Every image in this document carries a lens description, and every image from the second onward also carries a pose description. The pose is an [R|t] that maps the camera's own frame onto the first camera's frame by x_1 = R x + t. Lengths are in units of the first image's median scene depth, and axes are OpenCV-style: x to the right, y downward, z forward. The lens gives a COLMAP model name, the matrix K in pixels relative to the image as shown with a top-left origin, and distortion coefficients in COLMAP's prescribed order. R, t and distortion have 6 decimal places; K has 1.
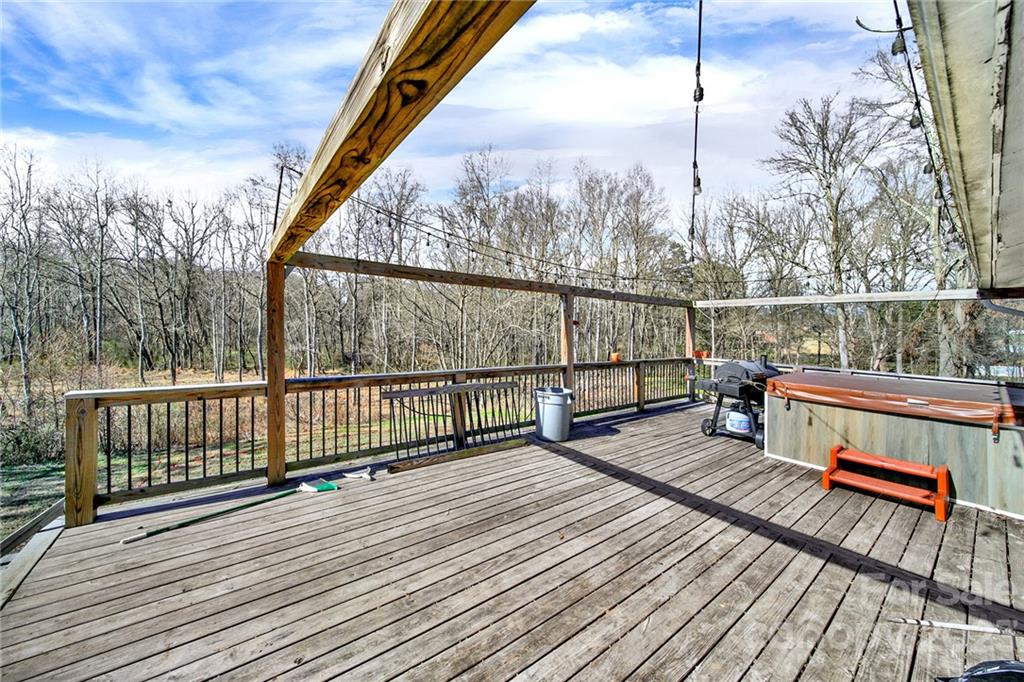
lens RADIAL K [[367.6, 0, 513.3], [0, 367.6, 332.4], [0, 0, 1]] dist [-0.006011, -0.000230]
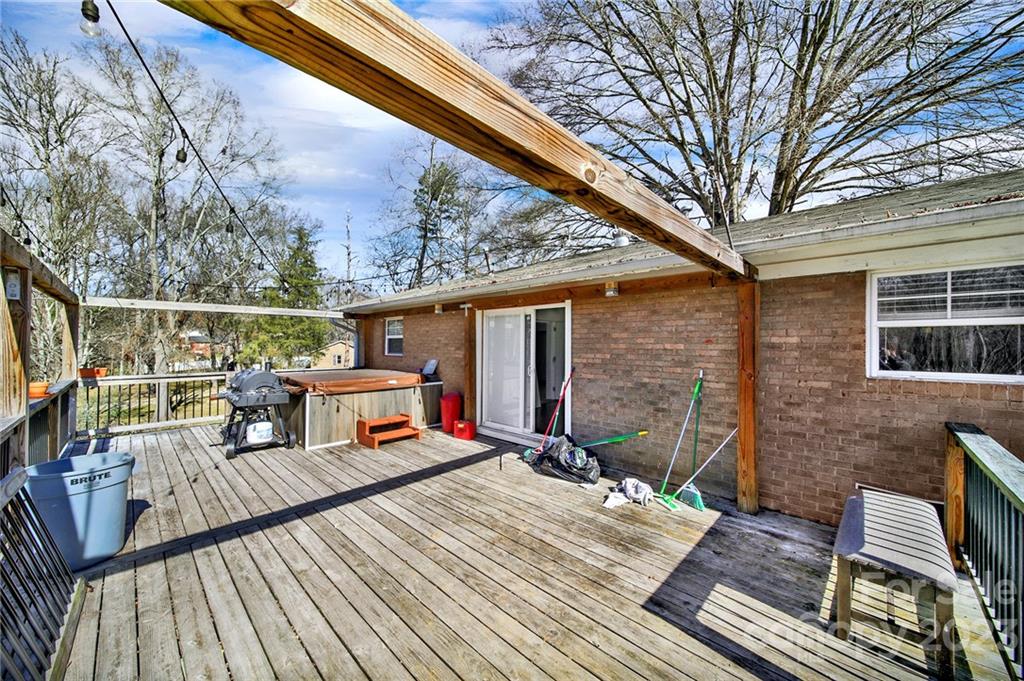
lens RADIAL K [[367.6, 0, 512.0], [0, 367.6, 335.4], [0, 0, 1]] dist [-0.006011, -0.000230]
pose [[-0.151254, -0.003387, 0.988489, -0.710814], [0.002712, 0.999989, 0.003841, -0.028508], [-0.988491, 0.003262, -0.151243, 0.733934]]
